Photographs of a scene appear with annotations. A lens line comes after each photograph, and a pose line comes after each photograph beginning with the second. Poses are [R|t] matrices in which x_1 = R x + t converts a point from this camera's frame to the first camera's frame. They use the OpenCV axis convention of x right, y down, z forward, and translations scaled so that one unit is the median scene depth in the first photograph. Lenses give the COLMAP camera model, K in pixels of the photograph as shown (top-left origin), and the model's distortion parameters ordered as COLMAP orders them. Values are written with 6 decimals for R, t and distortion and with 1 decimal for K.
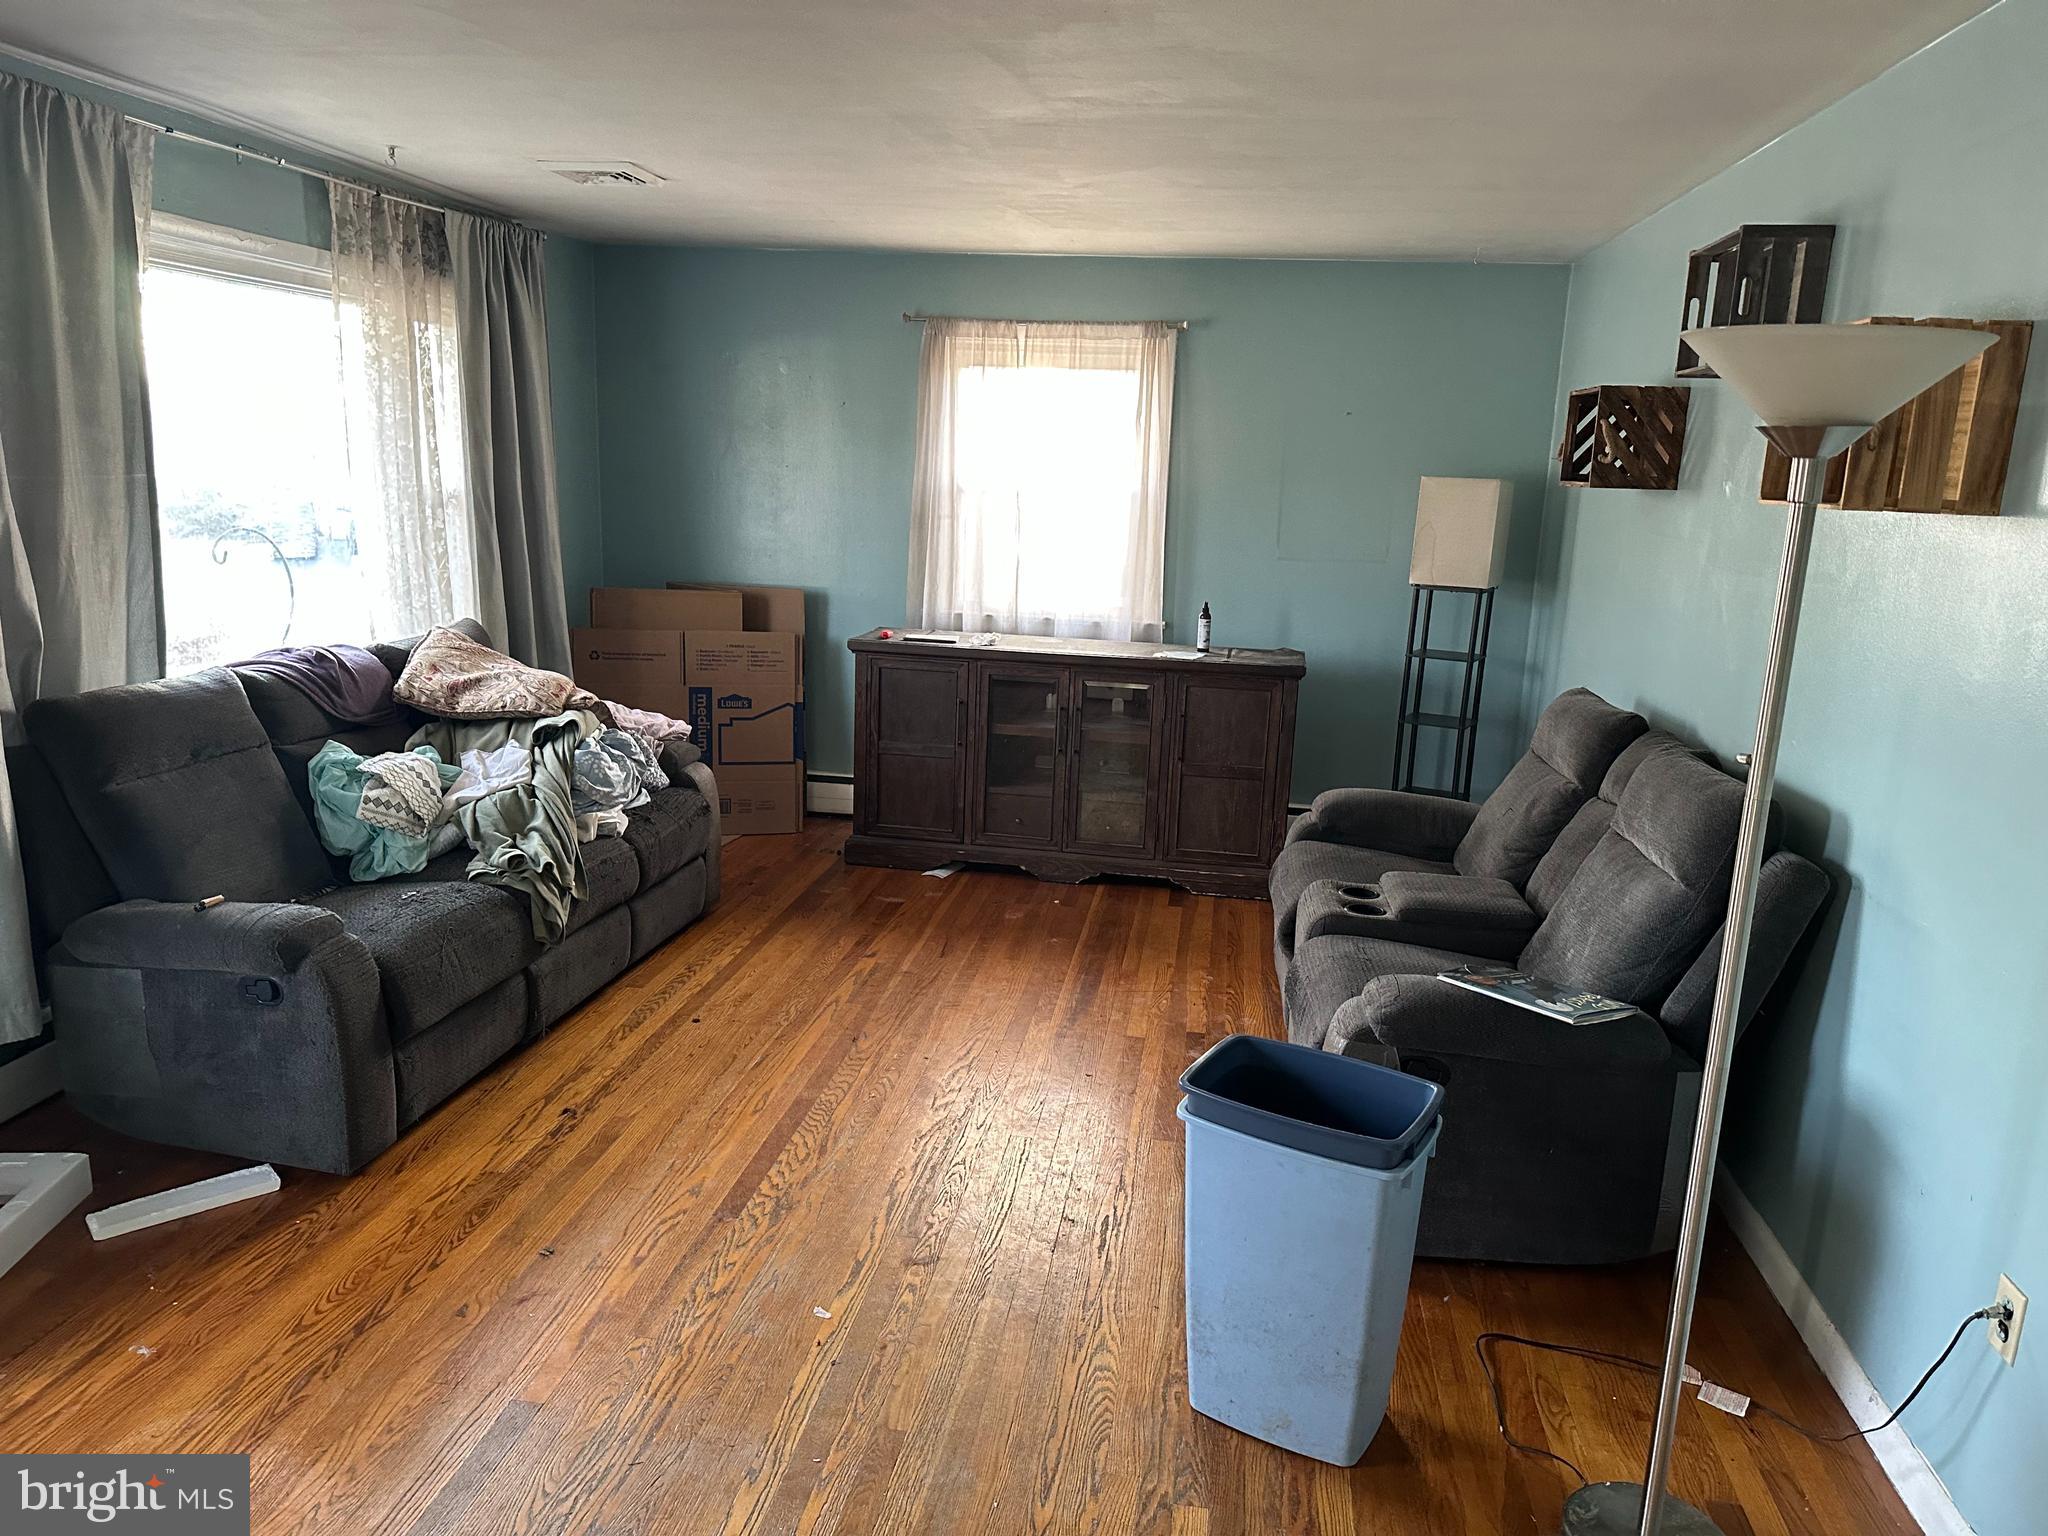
lens RADIAL K [[1438.3, 0, 1024.0], [0, 1438.3, 768.0], [0, 0, 1]] dist [0.083498, -0.120706]
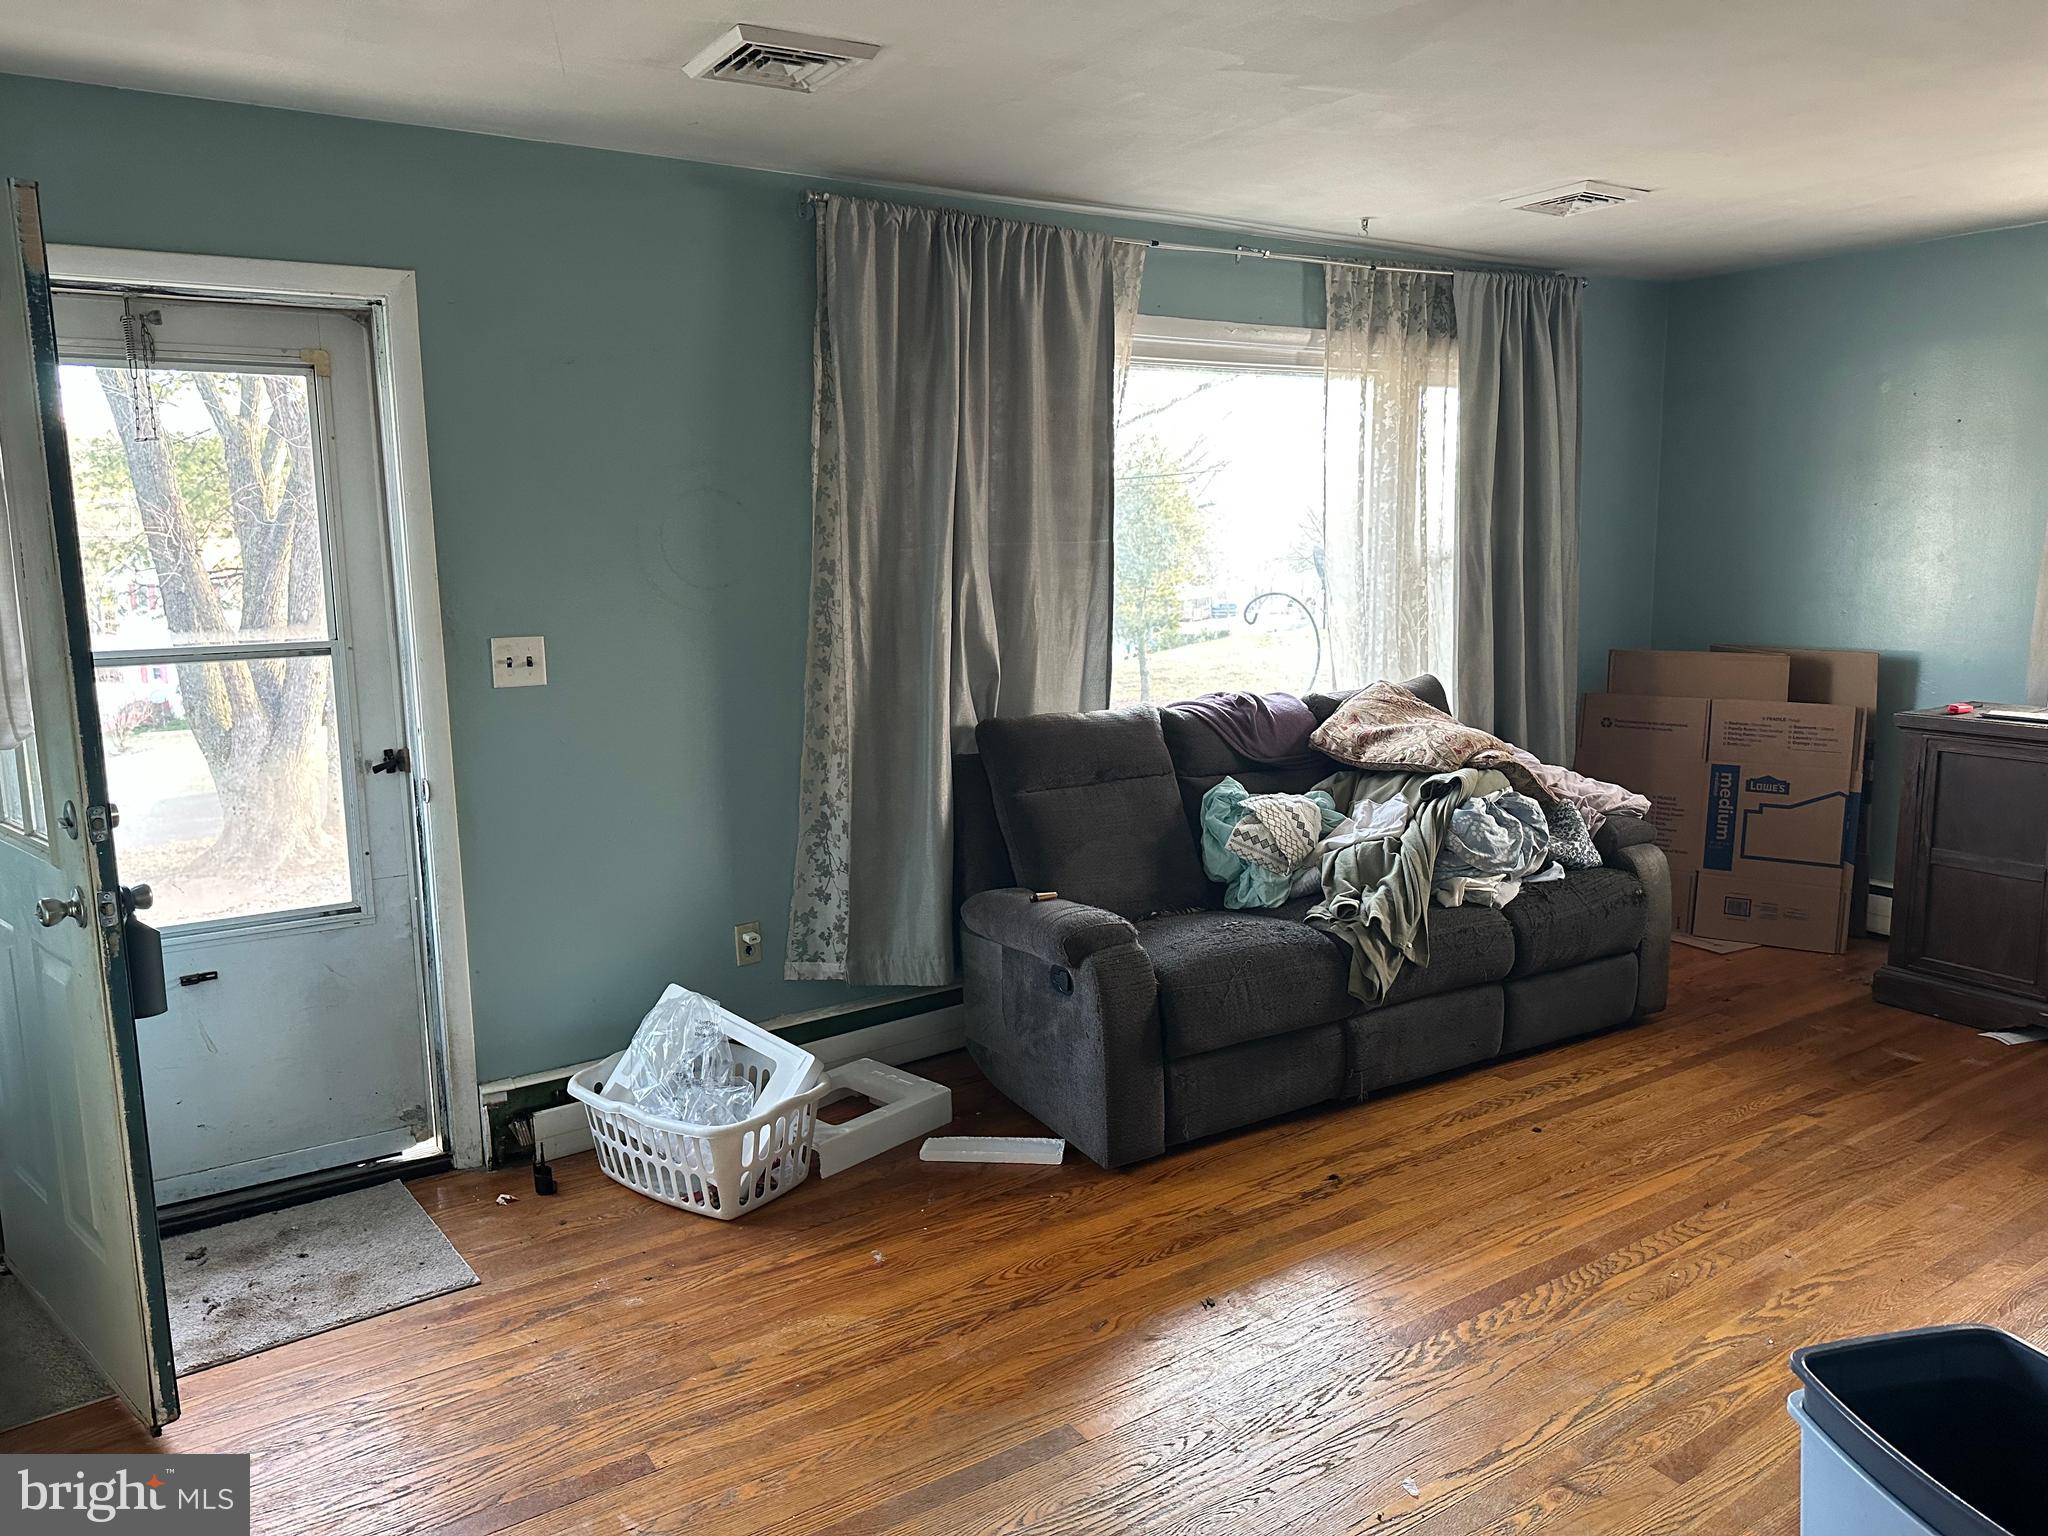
lens RADIAL K [[1428.1, 0, 1056.5], [0, 1428.1, 759.6], [0, 0, 1]] dist [0.147465, -0.243716]
pose [[0.656406, 0.061770, -0.751875, 0.228025], [-0.114333, 0.993275, -0.018213, 0.002617], [0.745694, 0.097920, 0.659054, 0.187713]]
